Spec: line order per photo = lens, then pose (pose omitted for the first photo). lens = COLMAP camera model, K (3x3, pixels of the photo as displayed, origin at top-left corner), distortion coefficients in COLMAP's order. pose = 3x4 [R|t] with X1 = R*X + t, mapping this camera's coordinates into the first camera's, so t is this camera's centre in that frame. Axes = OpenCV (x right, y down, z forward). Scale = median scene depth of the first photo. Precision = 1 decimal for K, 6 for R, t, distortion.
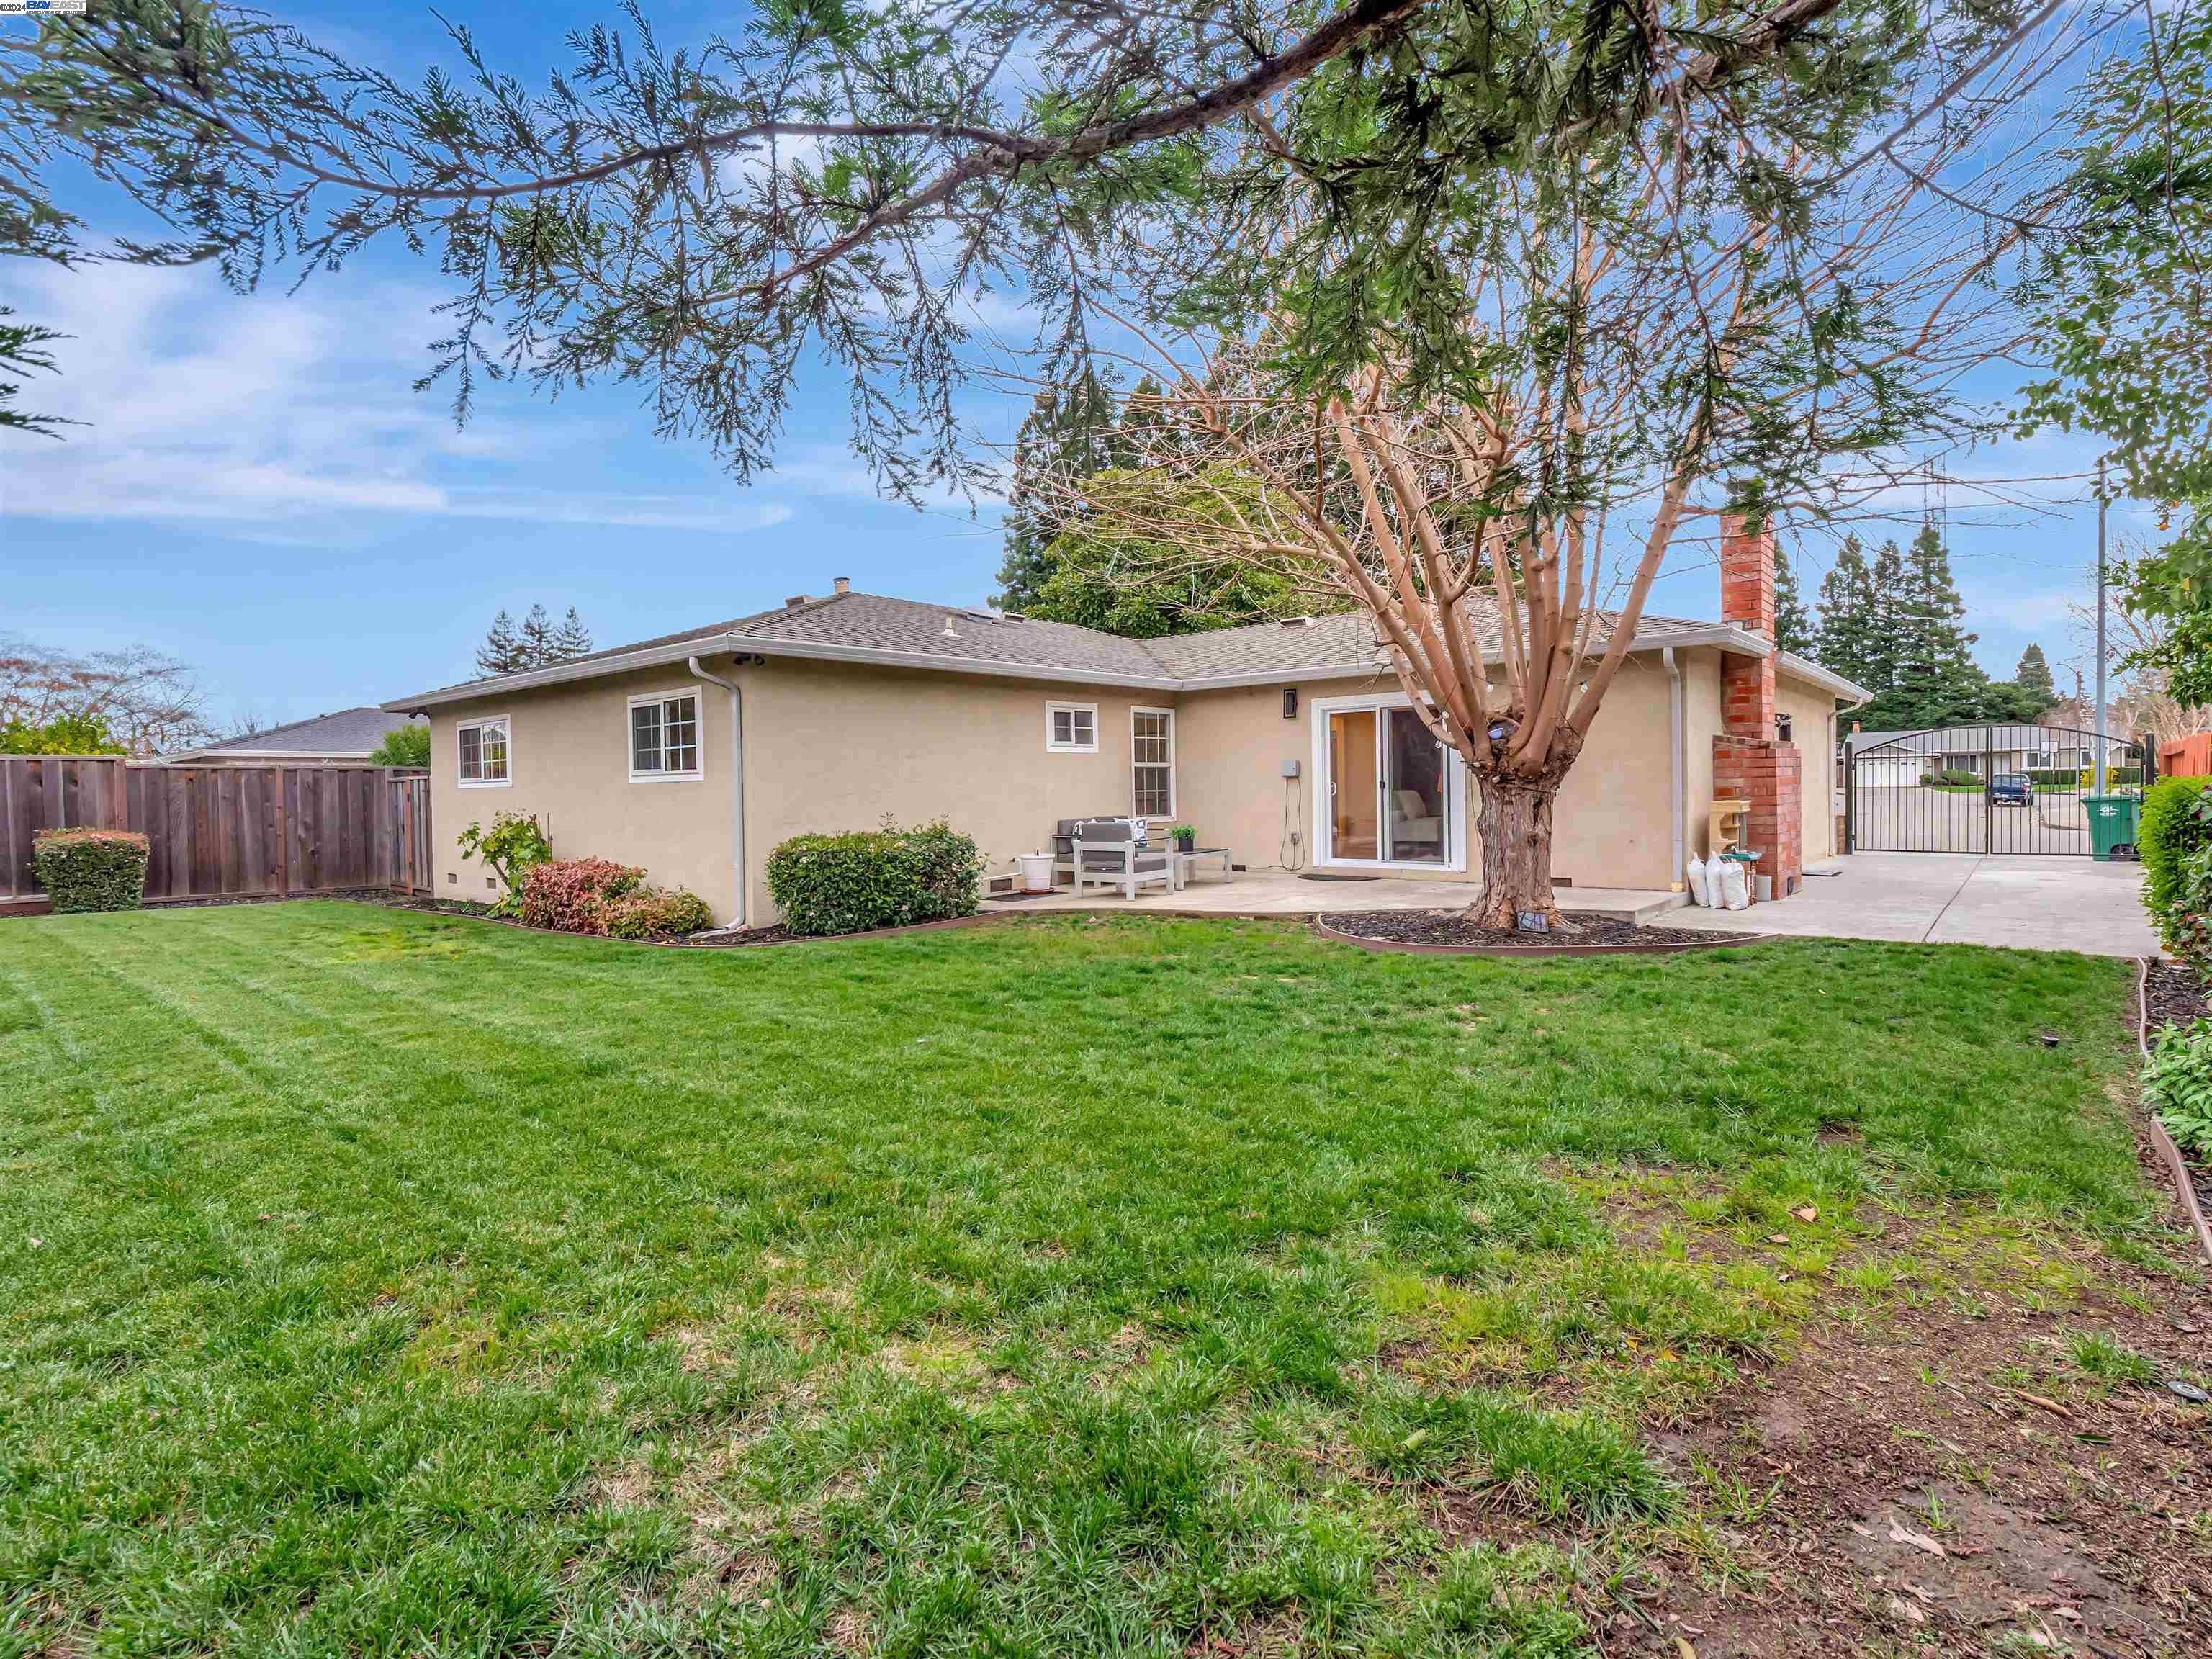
lens RADIAL K [[1057.5, 0, 1106.0], [0, 1057.5, 829.5], [0, 0, 1]] dist [-0.009773, -0.000430]
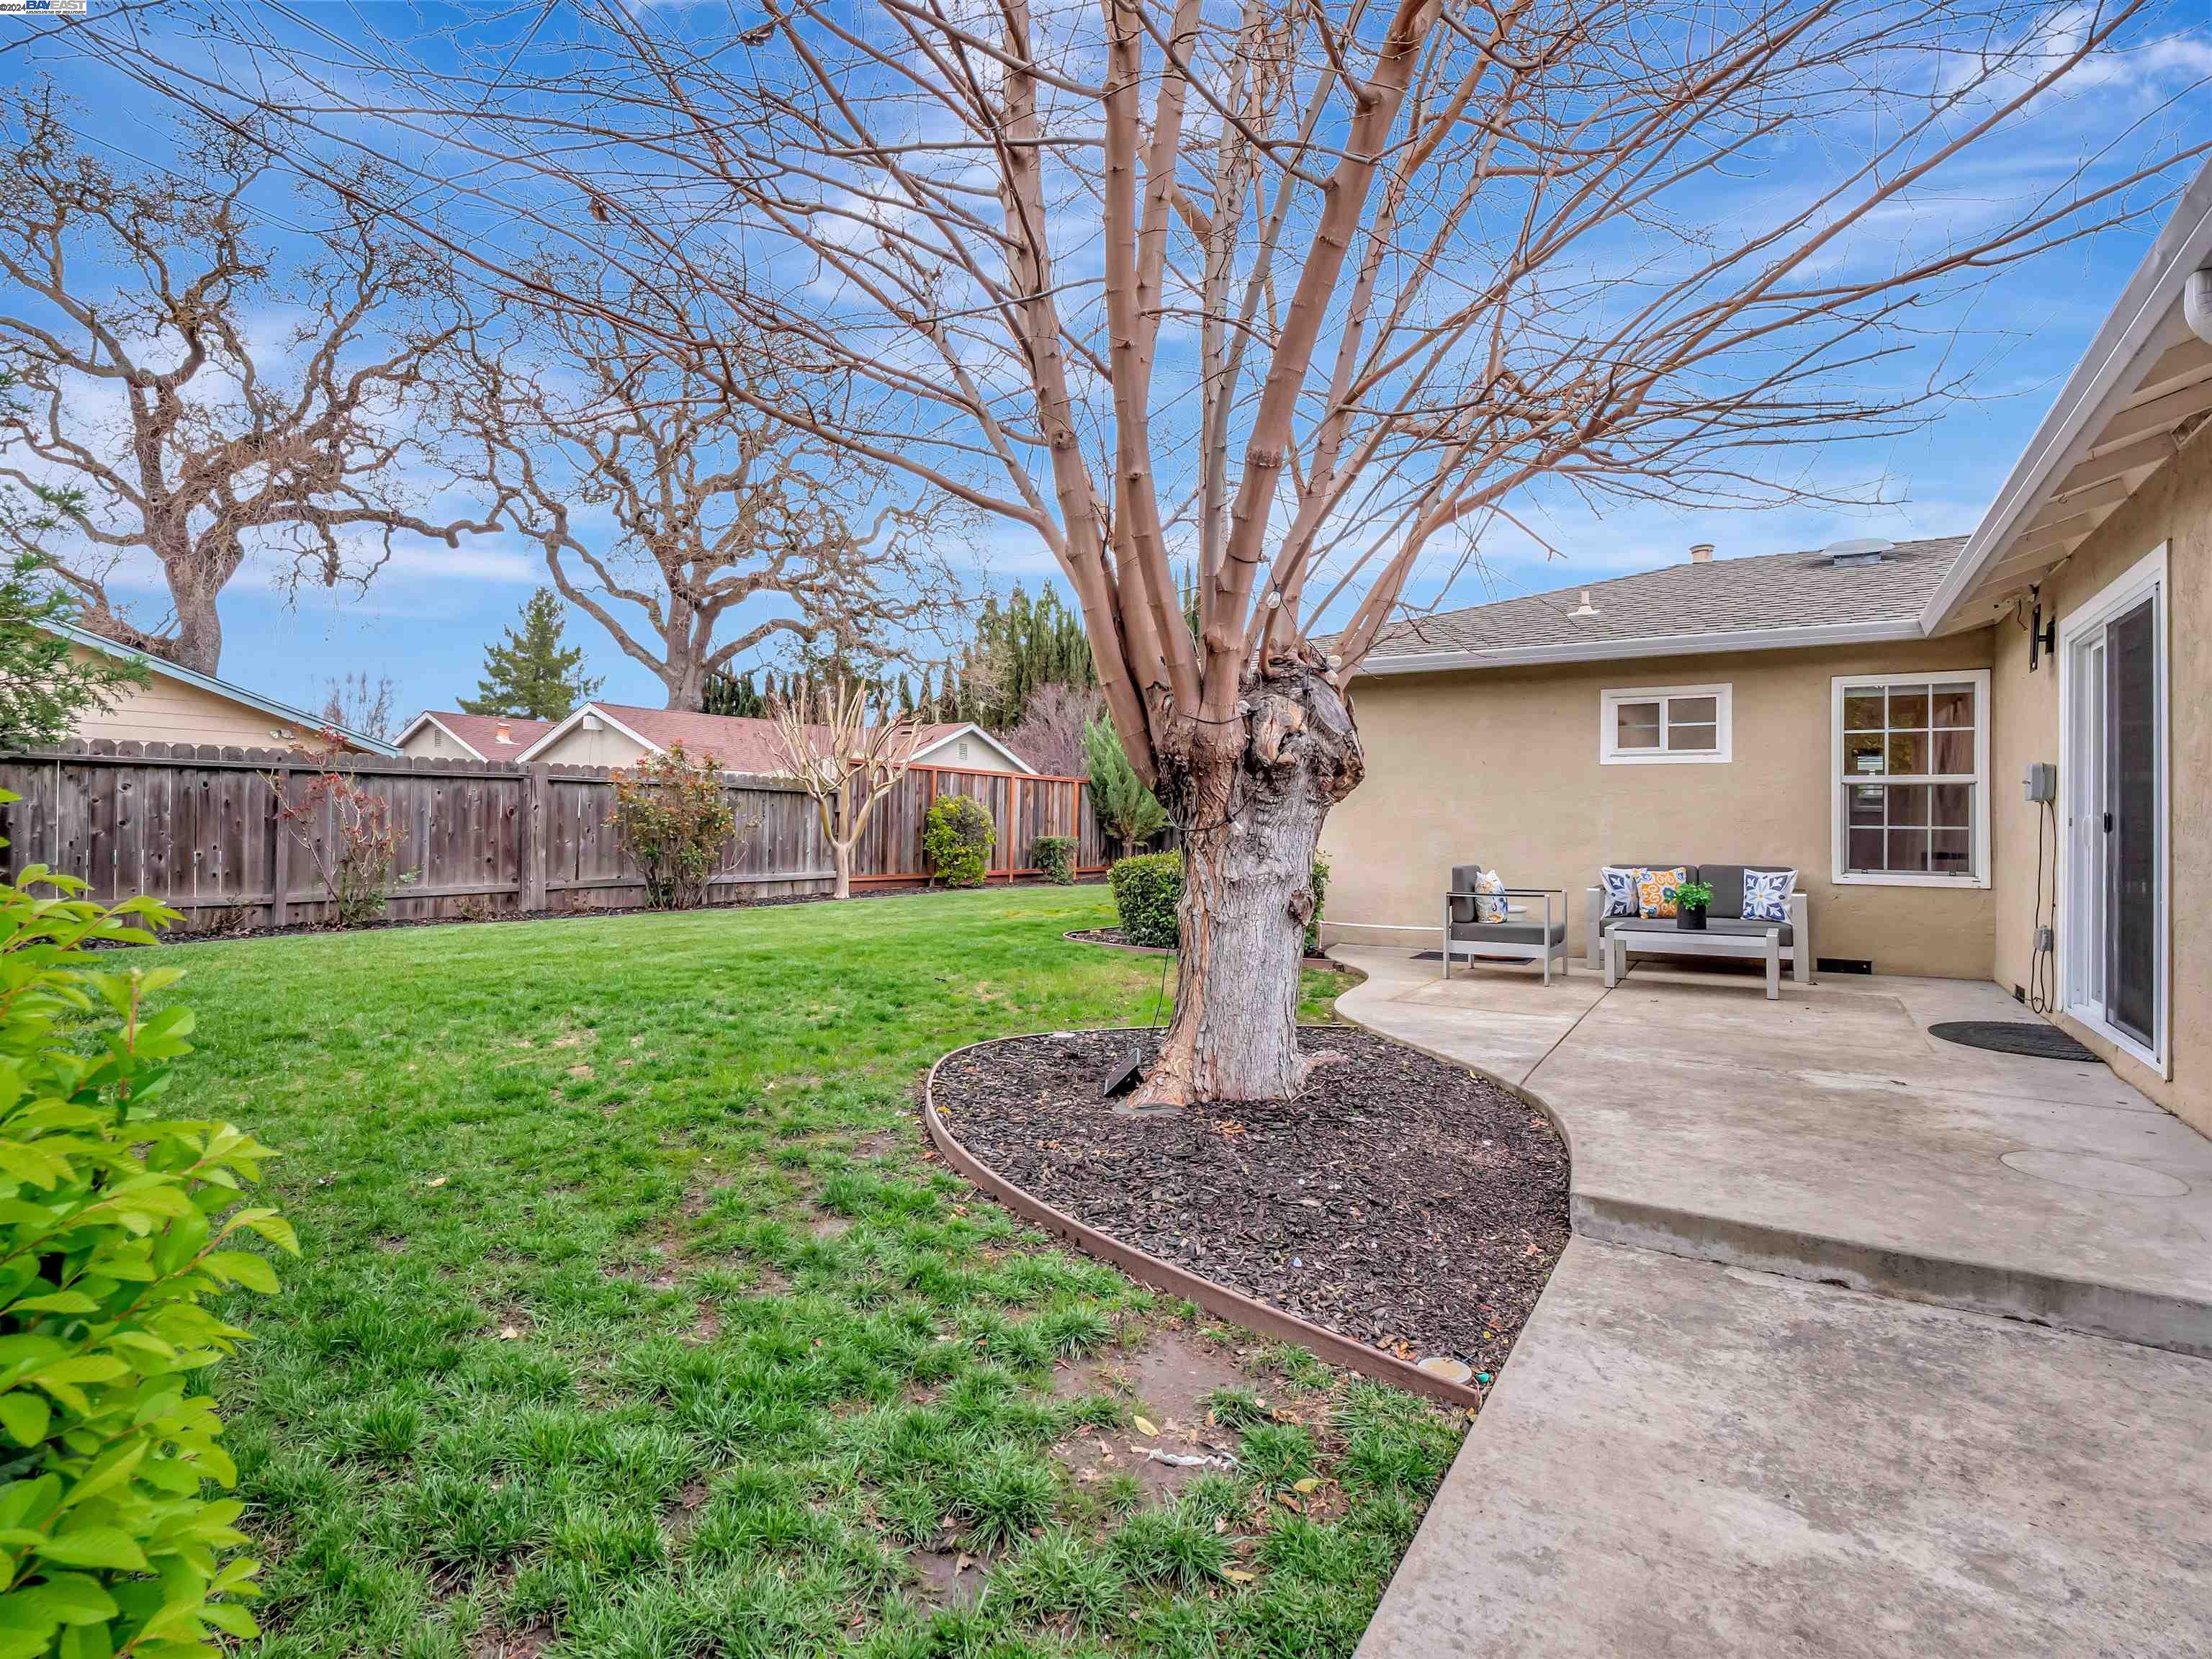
lens RADIAL K [[1057.5, 0, 1106.0], [0, 1057.5, 829.5], [0, 0, 1]] dist [-0.009773, -0.000430]
pose [[0.121354, 0.033674, -0.992038, 0.584591], [-0.052857, 0.998226, 0.027418, -0.031588], [0.991201, 0.049109, 0.122918, 0.580318]]
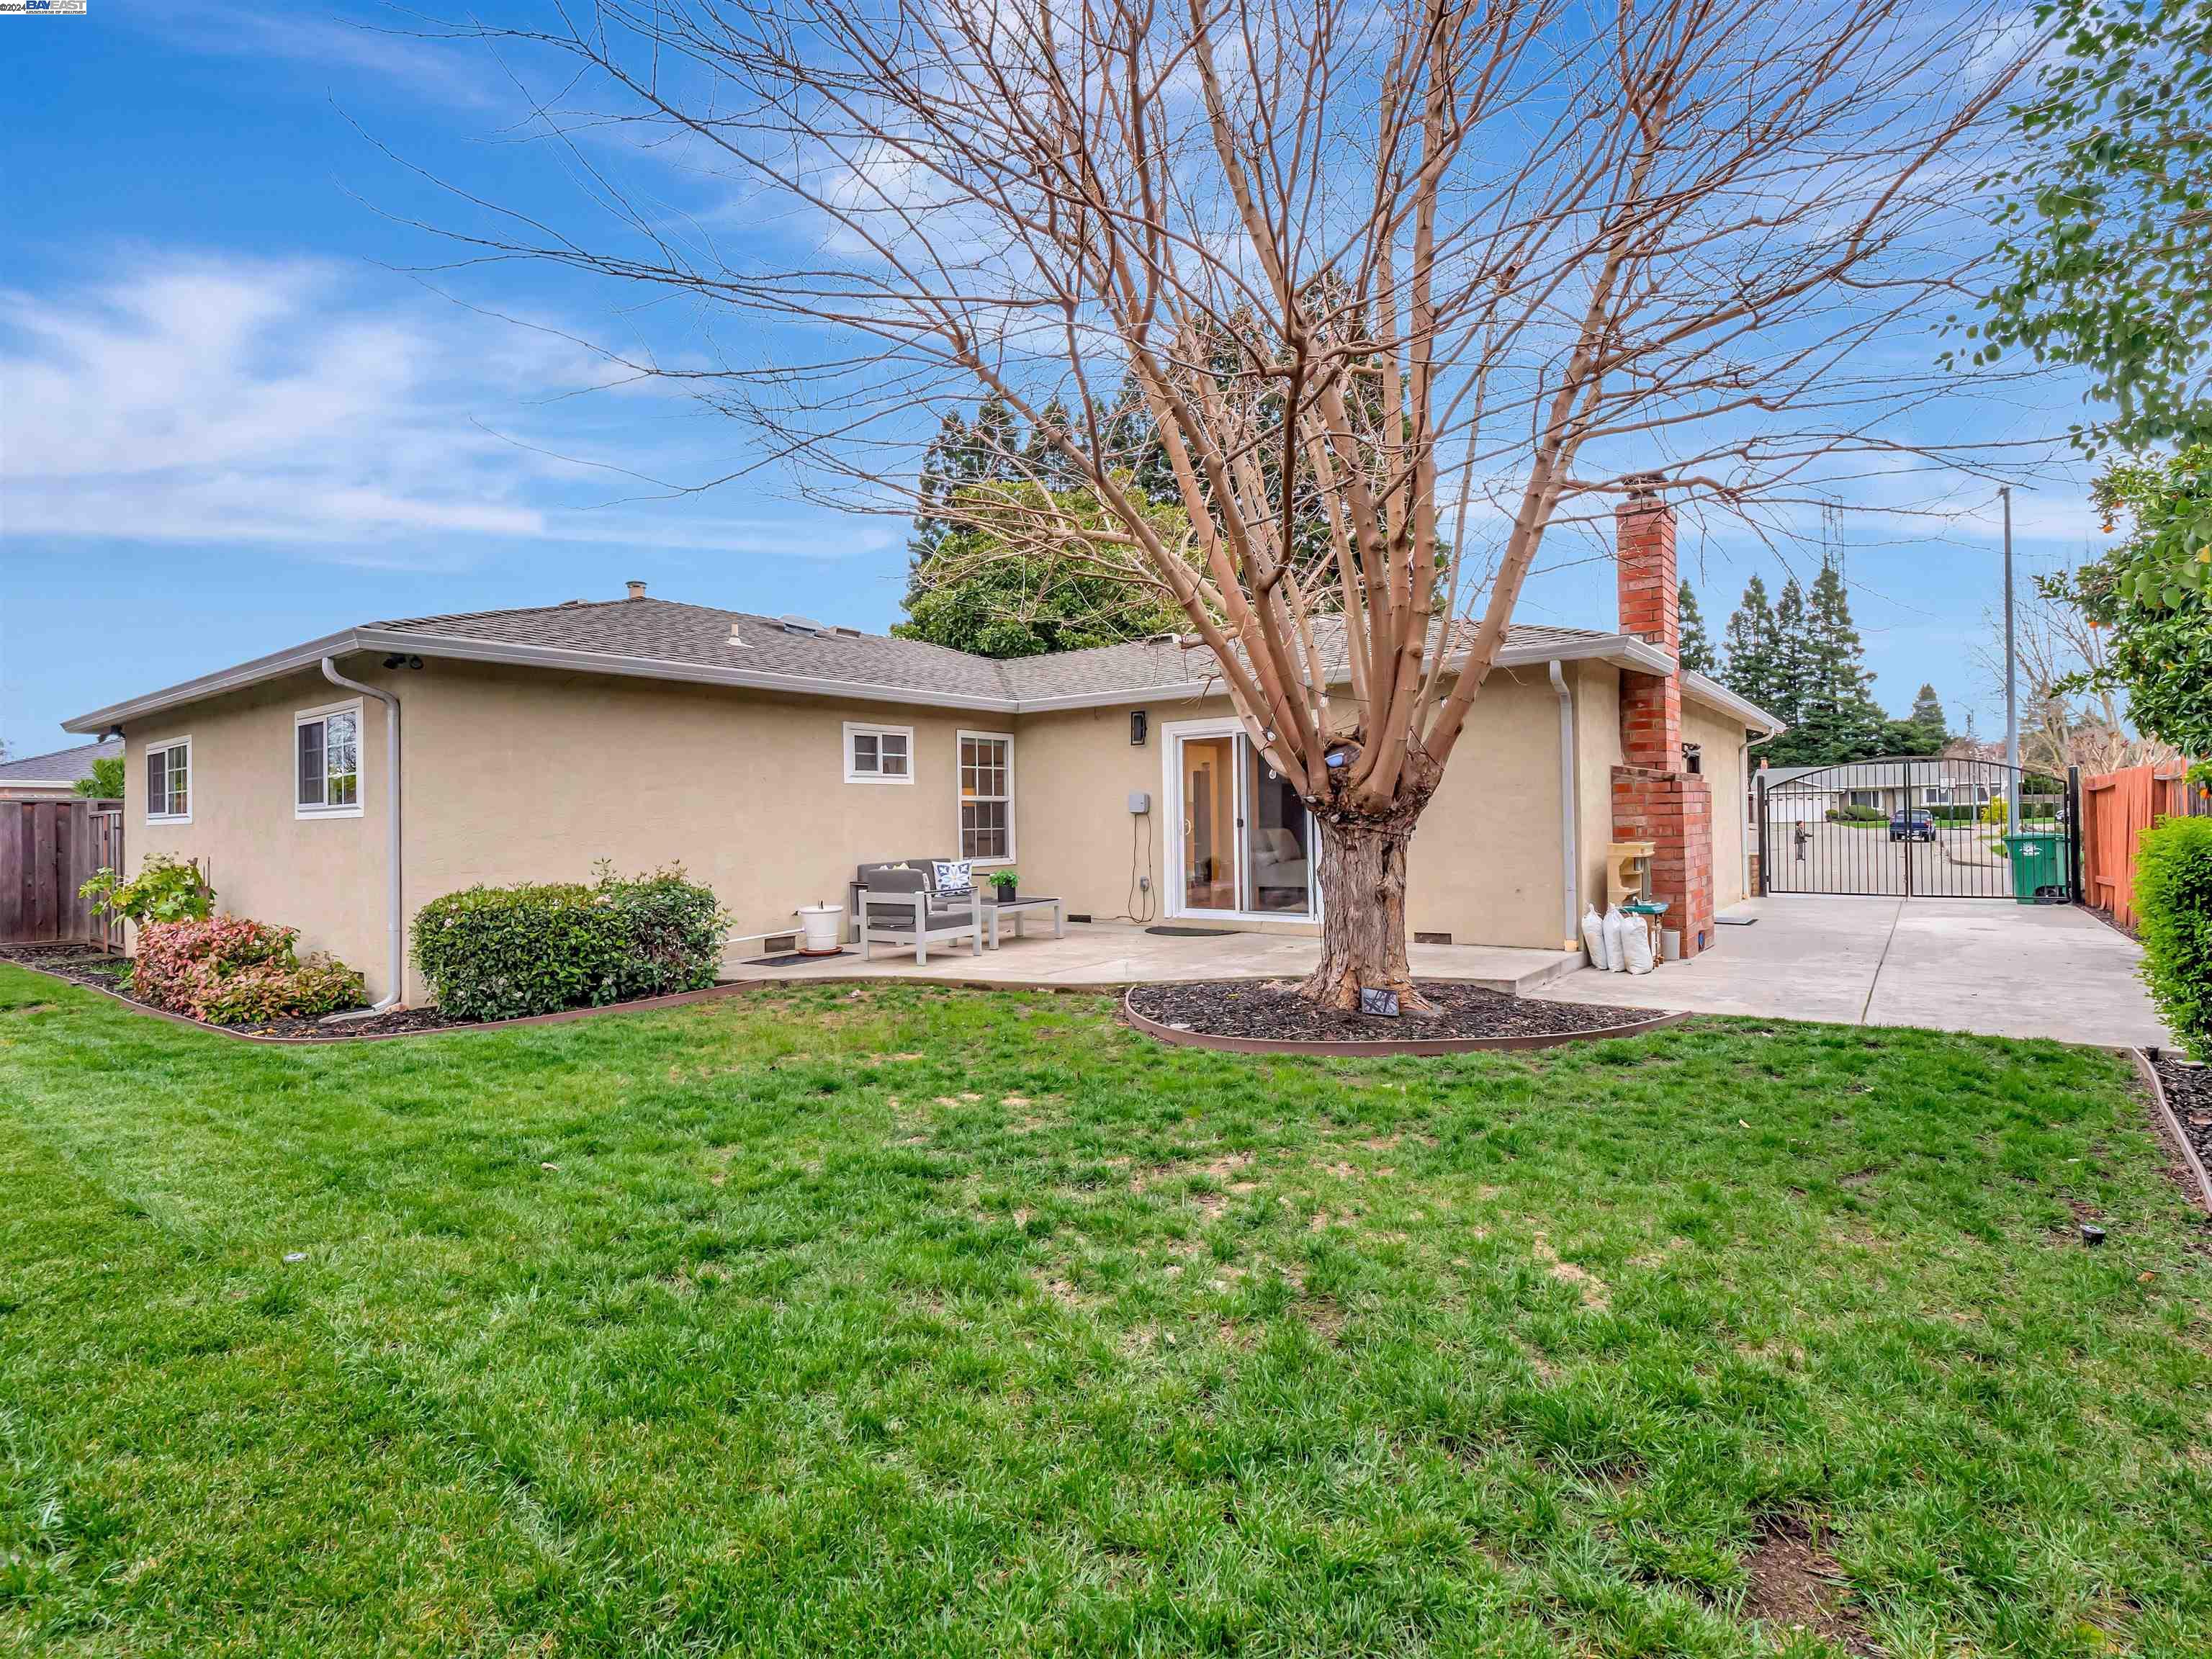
lens RADIAL K [[1057.5, 0, 1106.0], [0, 1057.5, 829.5], [0, 0, 1]] dist [-0.009773, -0.000430]
pose [[0.998151, 0.000527, 0.060779, 0.098554], [0.001417, 0.999489, -0.031945, -0.009303], [-0.060765, 0.031972, 0.997640, 0.147719]]
